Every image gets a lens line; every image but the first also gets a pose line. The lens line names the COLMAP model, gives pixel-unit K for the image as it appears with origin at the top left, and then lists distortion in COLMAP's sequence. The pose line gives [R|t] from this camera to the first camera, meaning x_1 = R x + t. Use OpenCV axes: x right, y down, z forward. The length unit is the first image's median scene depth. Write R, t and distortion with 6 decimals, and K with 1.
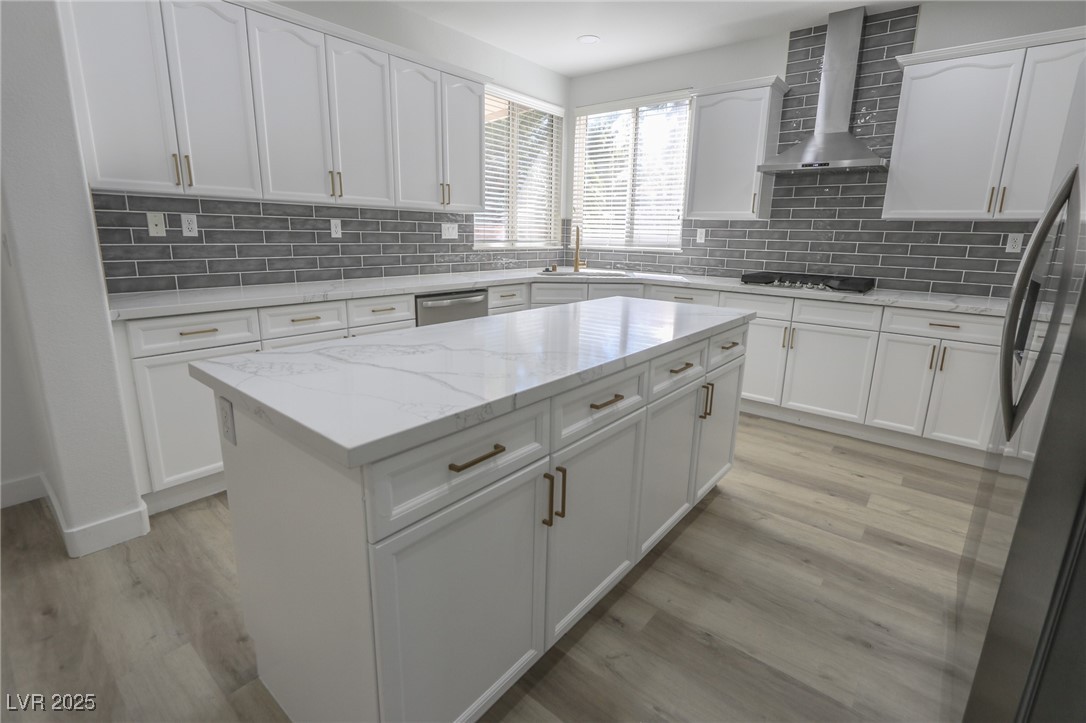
lens RADIAL K [[500.2, 0, 546.8], [0, 500.2, 344.6], [0, 0, 1]] dist [-0.013056, 0.000392]
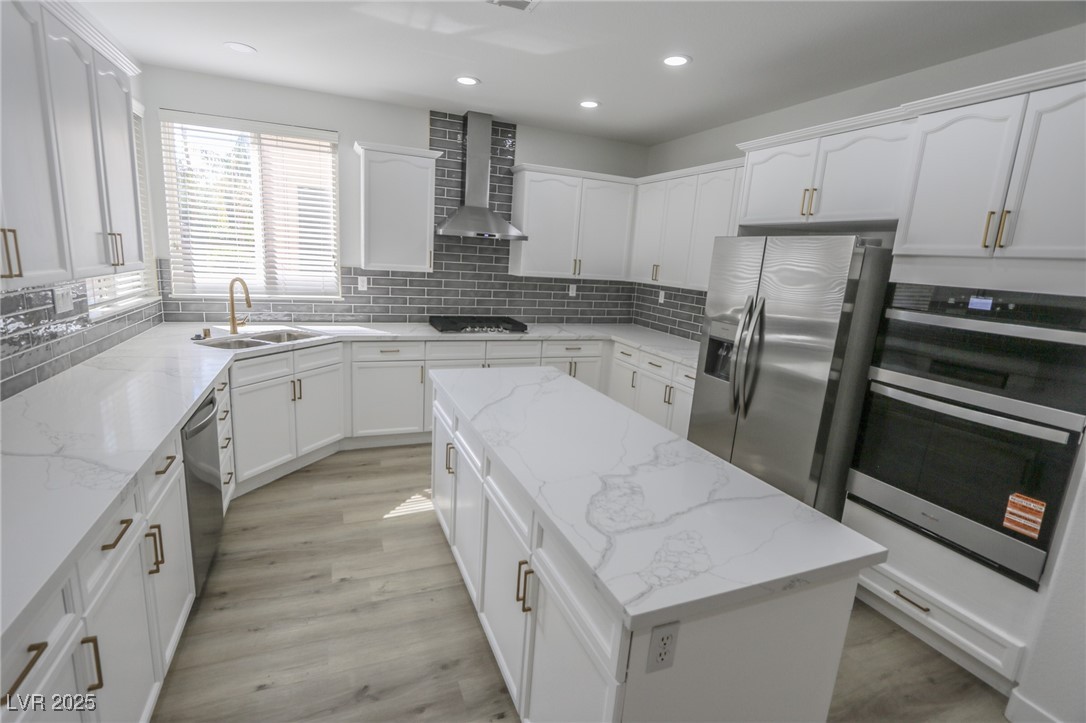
lens RADIAL K [[499.4, 0, 534.7], [0, 499.4, 356.7], [0, 0, 1]] dist [-0.012826, 0.000432]
pose [[0.481795, -0.166982, 0.860227, -0.534162], [0.140991, 0.983658, 0.111976, -0.178395], [-0.864867, 0.067335, 0.497464, 0.277935]]
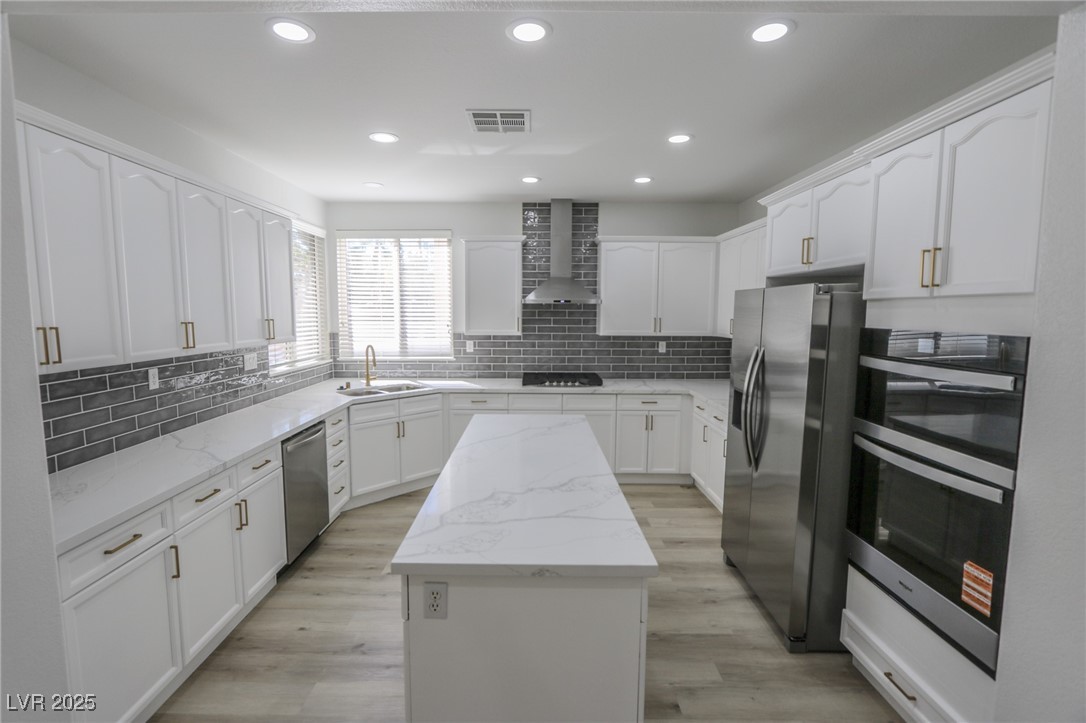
lens RADIAL K [[499.6, 0, 530.9], [0, 499.6, 359.9], [0, 0, 1]] dist [-0.013380, 0.000496]
pose [[0.779906, -0.080243, 0.620732, -0.439660], [0.148998, 0.987039, -0.059609, -0.117604], [-0.607903, 0.138977, 0.781754, -0.056687]]
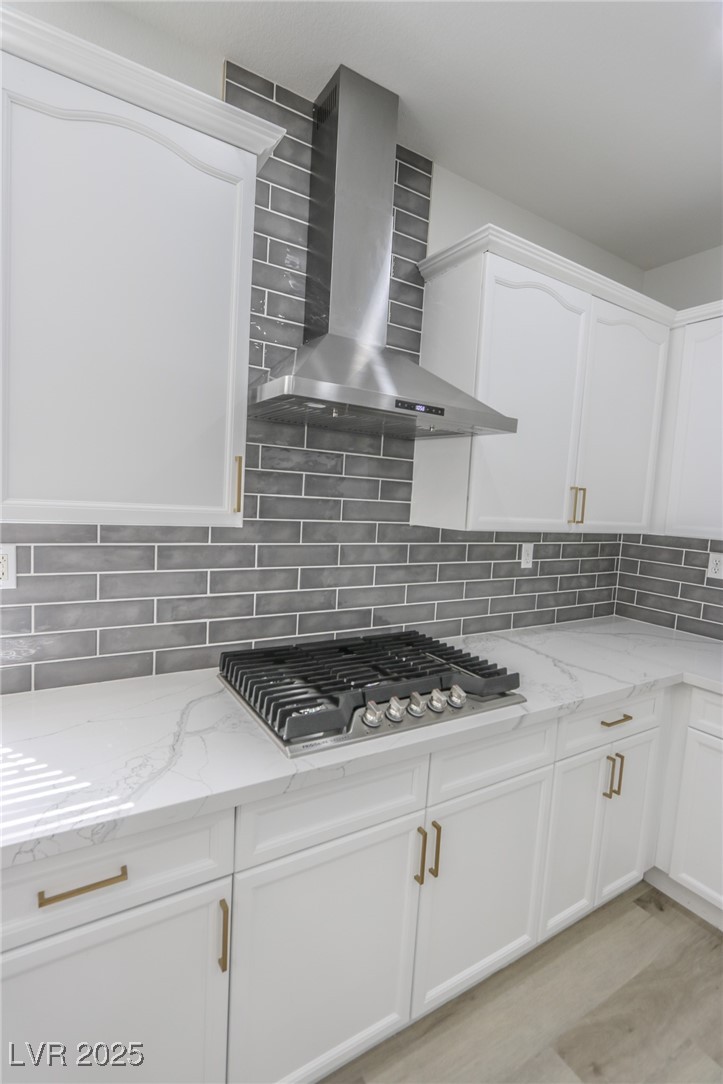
lens RADIAL K [[498.5, 0, 341.5], [0, 498.5, 540.4], [0, 0, 1]] dist [-0.012826, 0.000432]
pose [[0.352085, -0.082654, 0.932311, 0.136775], [0.160095, 0.986732, 0.027019, -0.272652], [-0.922174, 0.139745, 0.360646, 0.913529]]
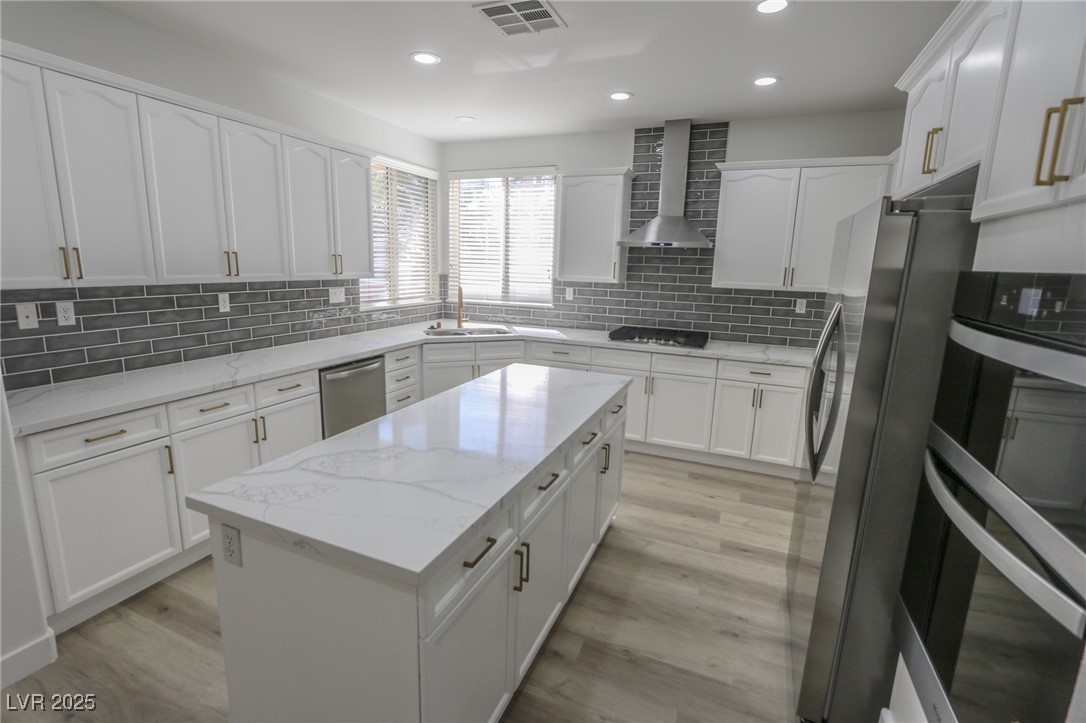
lens RADIAL K [[499.8, 0, 533.2], [0, 499.8, 357.1], [0, 0, 1]] dist [-0.013363, 0.001227]
pose [[0.962894, -0.046809, 0.265791, -0.103746], [0.052892, 0.998476, -0.015770, -0.079138], [-0.264648, 0.029243, 0.963902, -0.091846]]
